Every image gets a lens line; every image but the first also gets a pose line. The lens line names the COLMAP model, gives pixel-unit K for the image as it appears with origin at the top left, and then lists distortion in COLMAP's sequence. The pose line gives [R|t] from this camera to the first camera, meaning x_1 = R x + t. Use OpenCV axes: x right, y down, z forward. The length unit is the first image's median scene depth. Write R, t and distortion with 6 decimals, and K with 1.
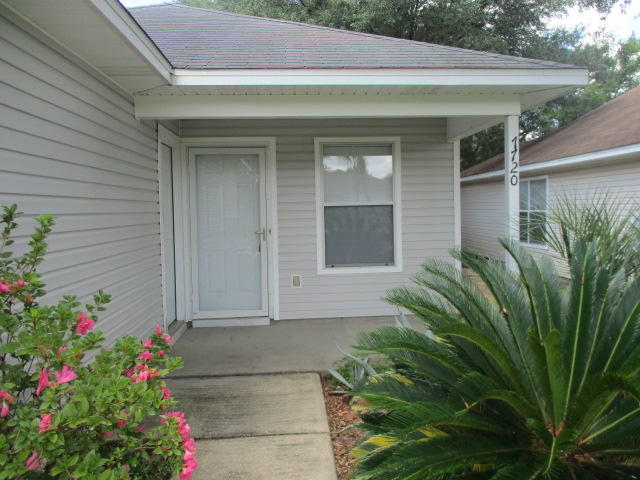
lens RADIAL K [[534.4, 0, 320.0], [0, 534.4, 240.0], [0, 0, 1]] dist [-0.010569, 0.017115]
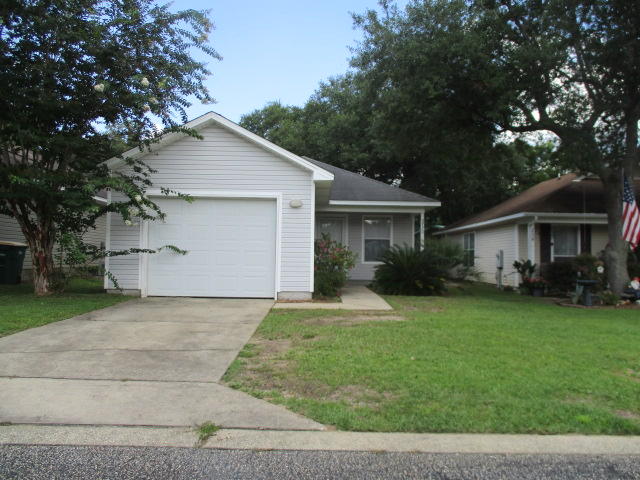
lens RADIAL K [[534.4, 0, 320.0], [0, 534.4, 240.0], [0, 0, 1]] dist [-0.010569, 0.017115]
pose [[0.996341, 0.025296, -0.081640, 0.003097], [-0.030824, 0.997265, -0.067177, 0.135854], [0.079717, 0.069448, 0.994395, -1.817815]]
